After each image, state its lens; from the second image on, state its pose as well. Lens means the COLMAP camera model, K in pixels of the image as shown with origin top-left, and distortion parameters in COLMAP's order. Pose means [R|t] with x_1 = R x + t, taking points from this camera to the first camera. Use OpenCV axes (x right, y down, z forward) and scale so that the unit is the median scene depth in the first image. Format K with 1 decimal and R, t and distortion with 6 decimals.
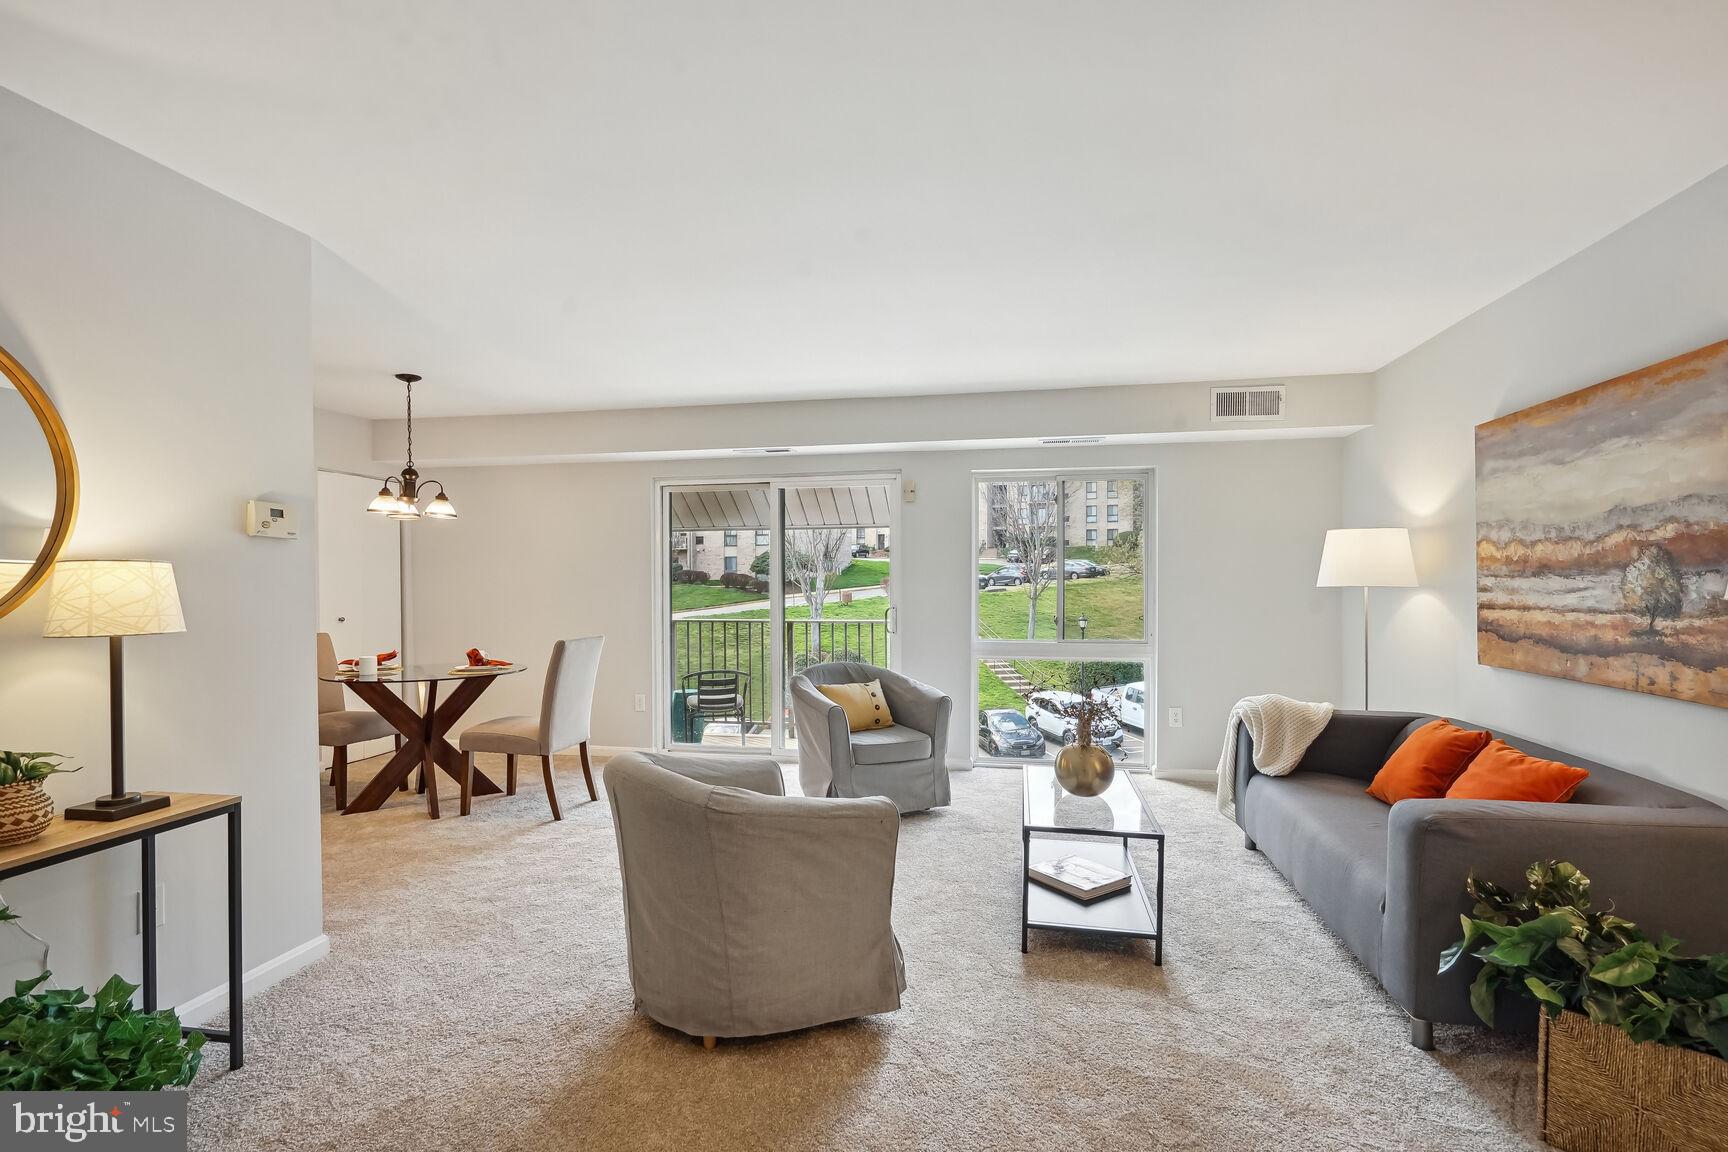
lens RADIAL K [[798.7, 0, 854.2], [0, 798.7, 591.6], [0, 0, 1]] dist [-0.011935, 0.001913]
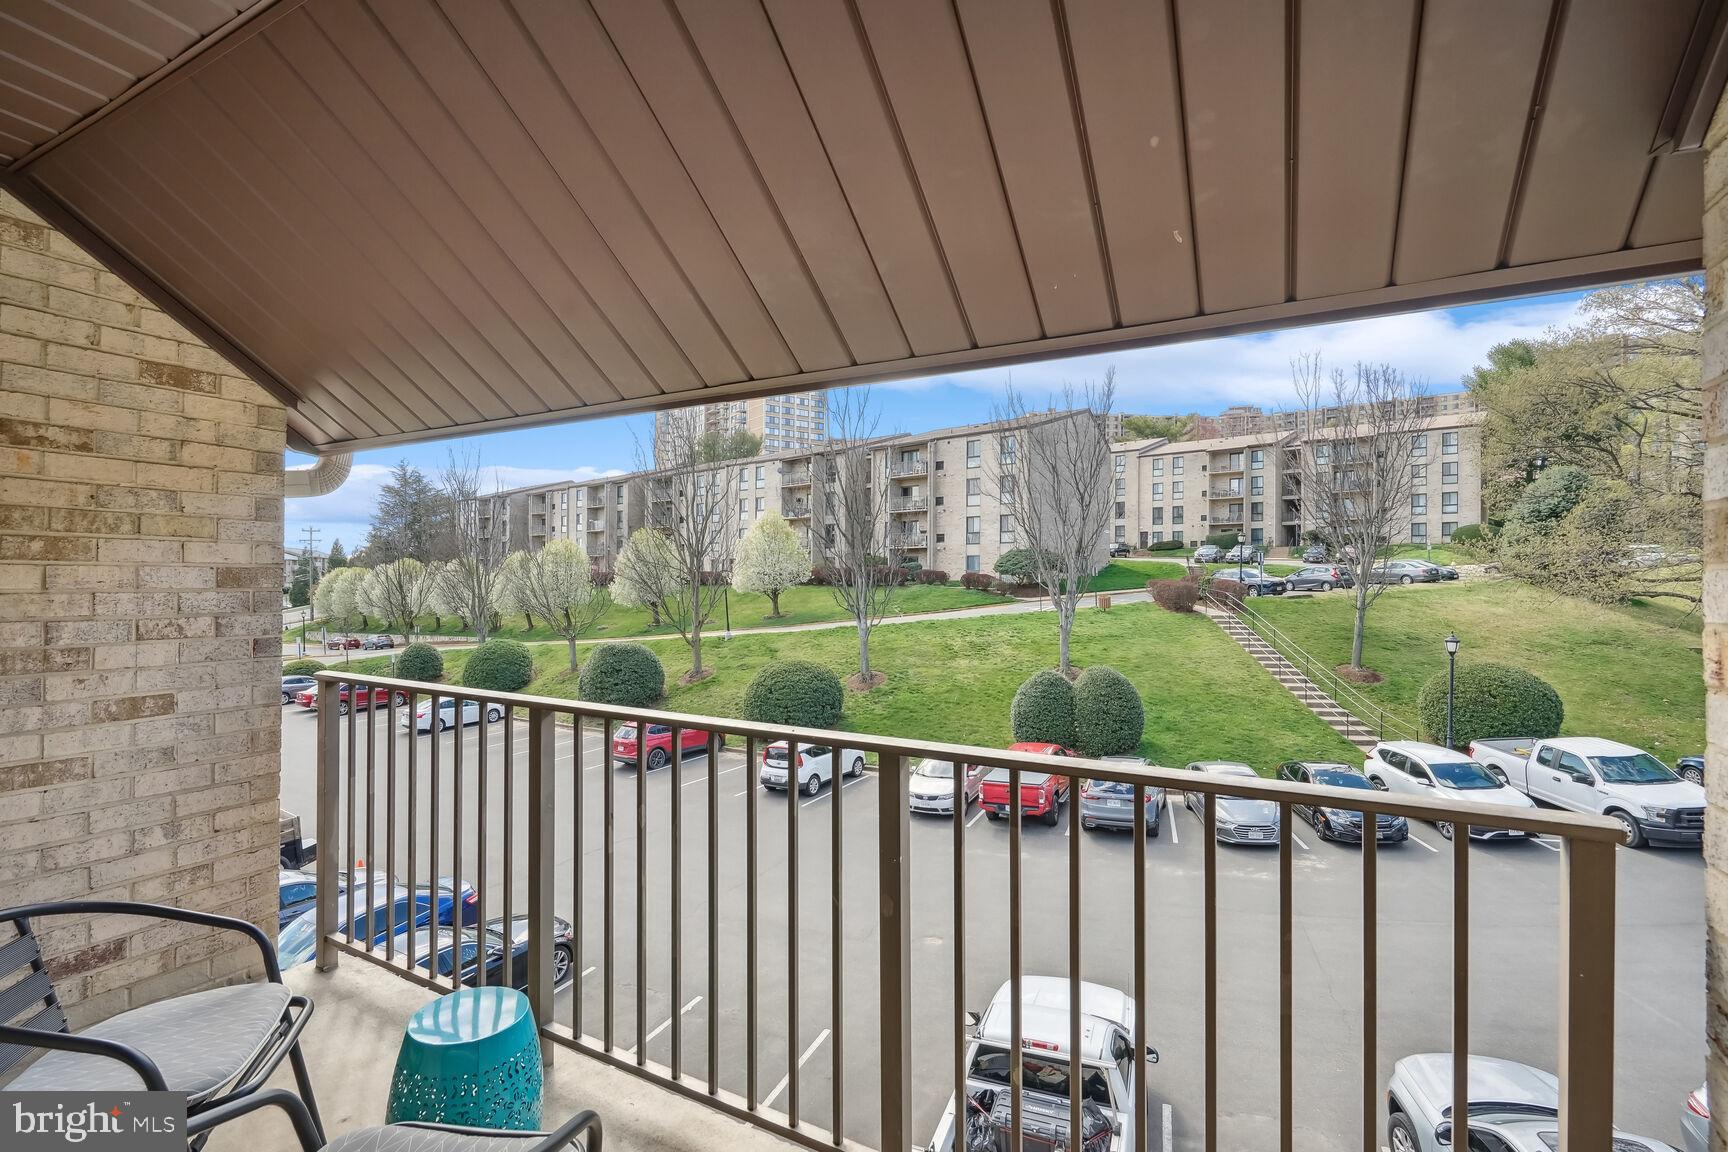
lens RADIAL K [[798.7, 0, 830.2], [0, 798.7, 568.7], [0, 0, 1]] dist [-0.011935, 0.001913]
pose [[0.942707, 0.005165, -0.333583, -0.028539], [-0.014708, 0.999551, -0.026089, -0.039525], [0.333299, 0.029501, 0.942360, 1.724734]]
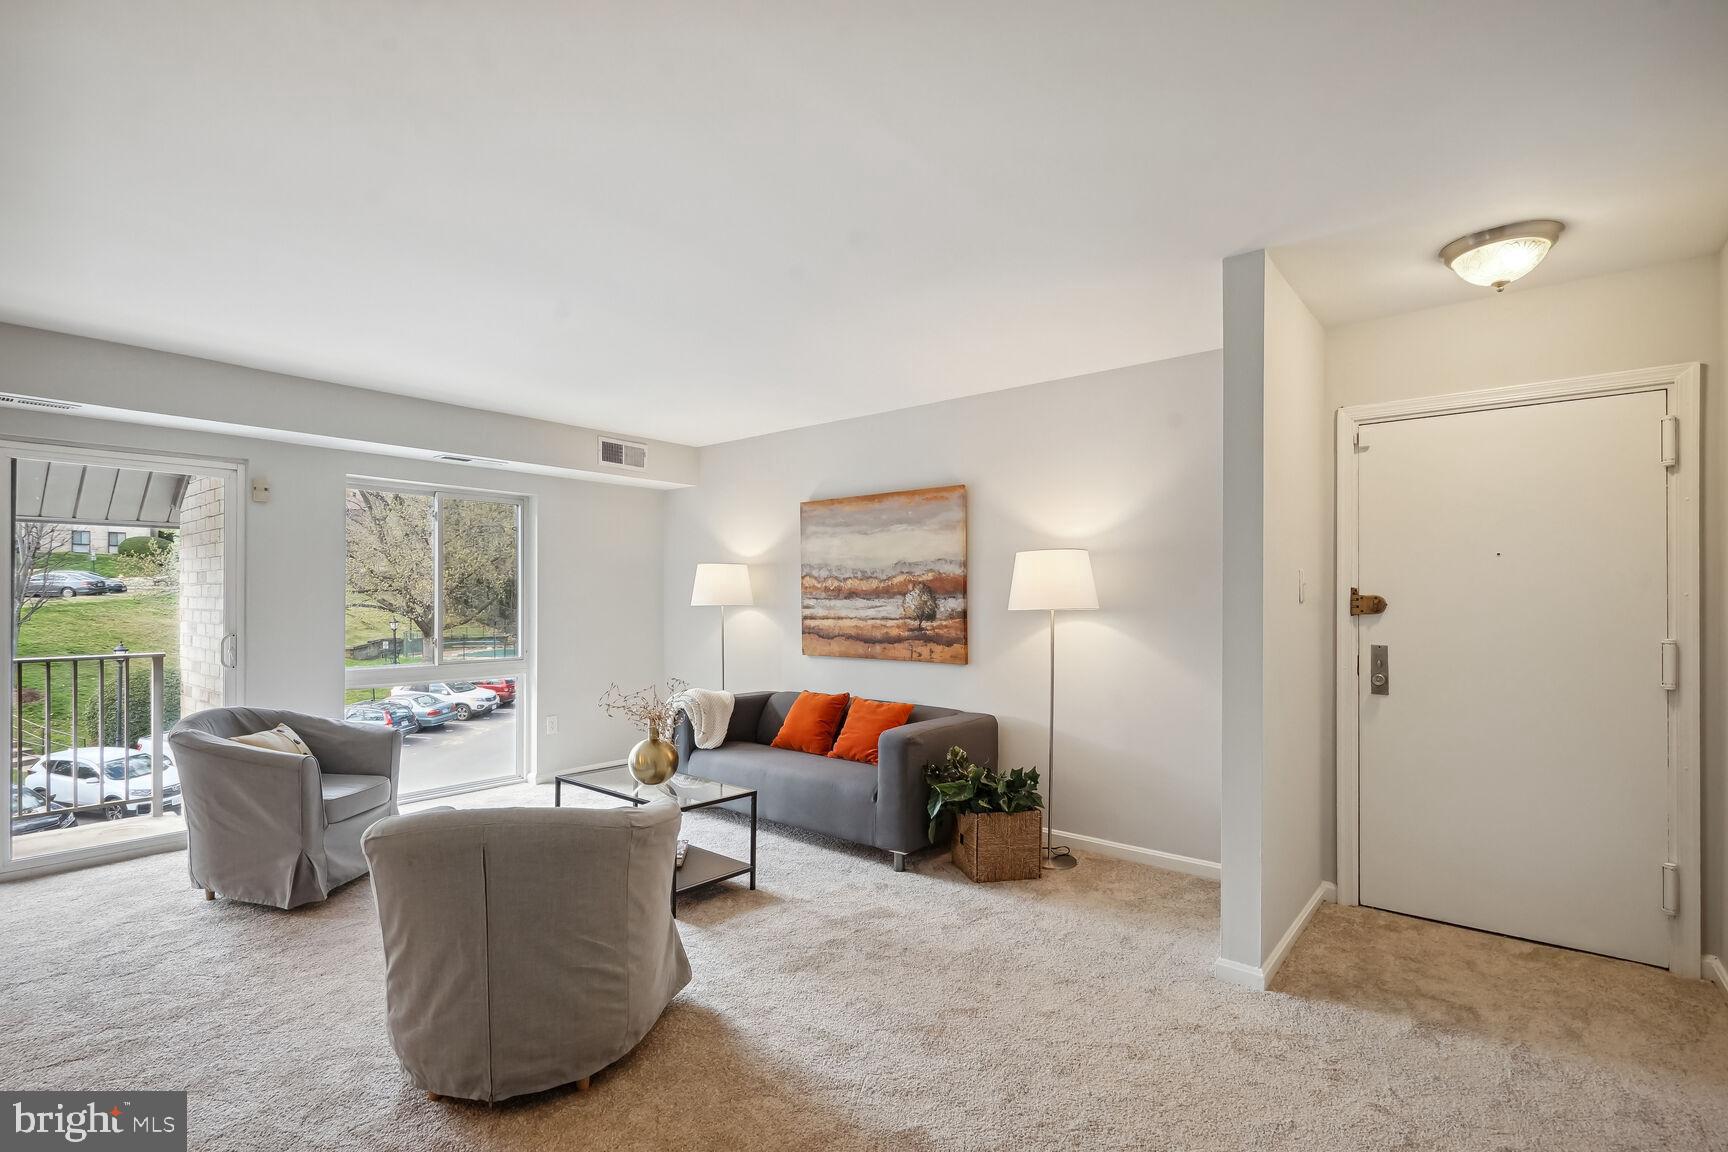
lens RADIAL K [[798.7, 0, 855.6], [0, 798.7, 599.1], [0, 0, 1]] dist [-0.011935, 0.001913]
pose [[0.476231, 0.002119, 0.879318, -0.571648], [0.010172, 0.999917, -0.007919, -0.004933], [-0.879261, 0.012716, 0.476170, 0.162899]]
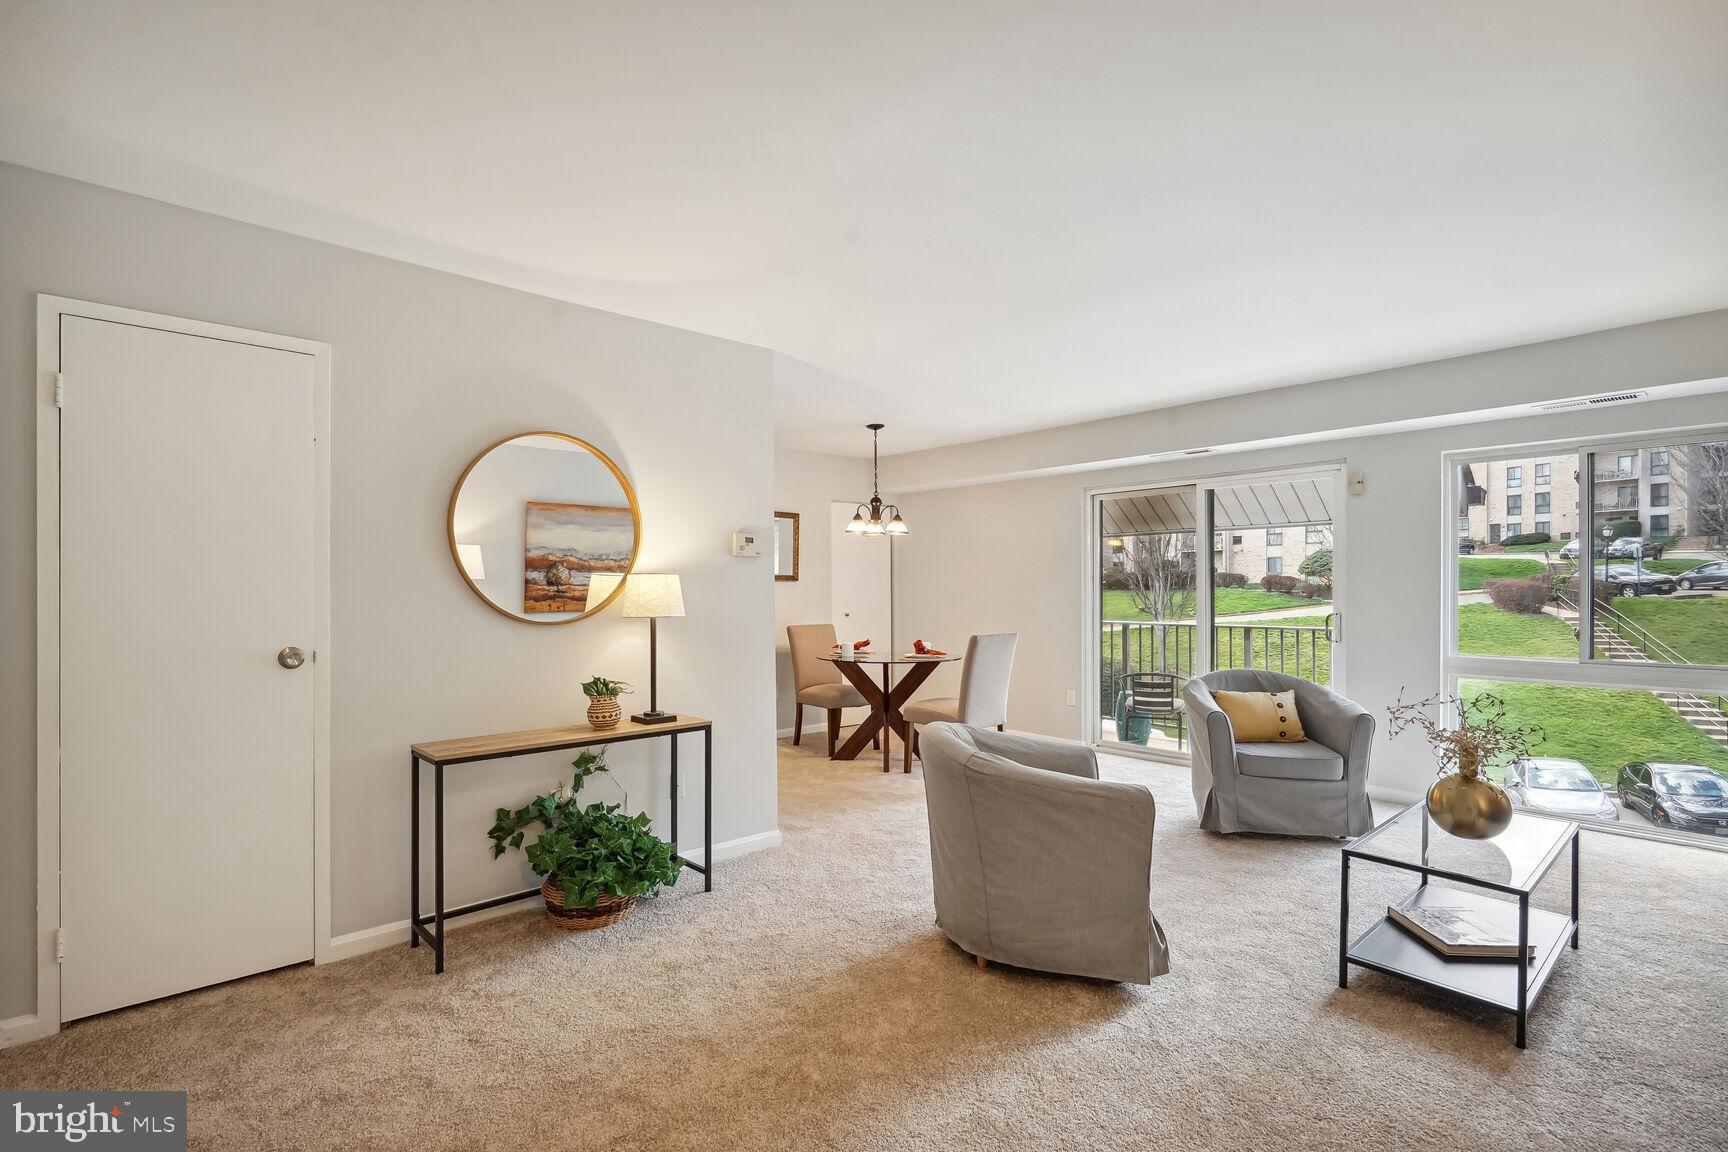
lens RADIAL K [[798.7, 0, 848.8], [0, 798.7, 589.9], [0, 0, 1]] dist [-0.011935, 0.001913]
pose [[0.793453, 0.001747, -0.608629, 0.262509], [-0.005627, 0.999974, -0.004466, 0.000919], [0.608605, 0.006968, 0.793443, -0.064859]]
